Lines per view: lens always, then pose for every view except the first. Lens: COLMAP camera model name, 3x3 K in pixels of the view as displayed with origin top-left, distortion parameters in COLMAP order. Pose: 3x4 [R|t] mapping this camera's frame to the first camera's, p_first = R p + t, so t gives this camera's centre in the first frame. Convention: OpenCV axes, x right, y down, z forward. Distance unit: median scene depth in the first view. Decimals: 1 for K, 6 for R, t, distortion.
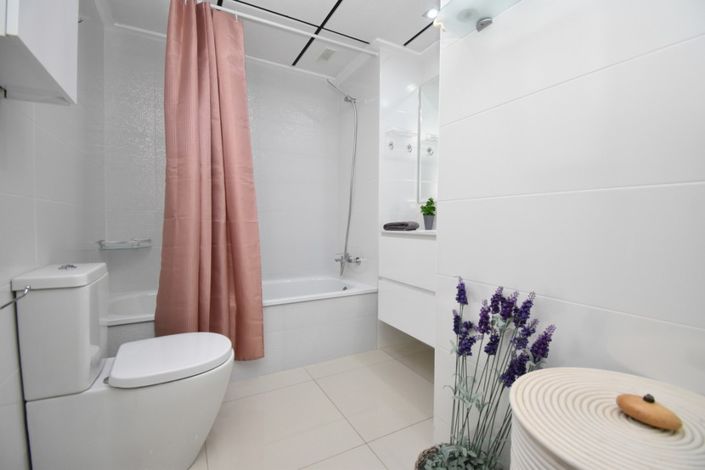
lens RADIAL K [[308.6, 0, 351.5], [0, 308.6, 234.0], [0, 0, 1]] dist [0.001060, -0.013556]
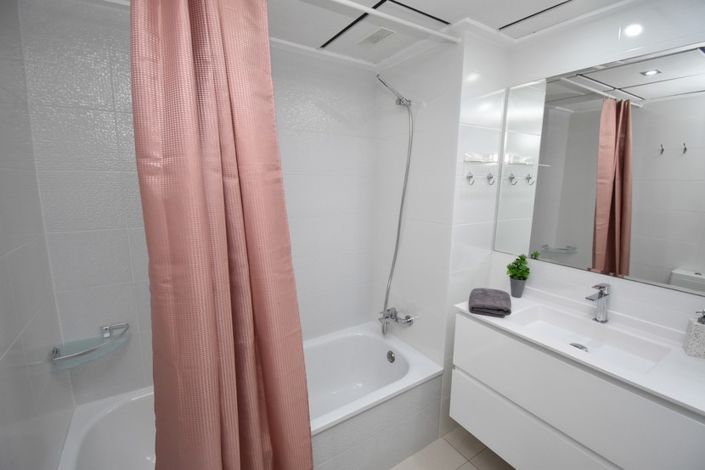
lens RADIAL K [[308.6, 0, 352.2], [0, 308.6, 237.3], [0, 0, 1]] dist [0.001060, -0.013556]
pose [[0.998758, -0.002840, 0.049736, -0.213040], [-0.003762, 0.991222, 0.132154, -0.296321], [-0.049675, -0.132177, 0.989981, 0.352842]]
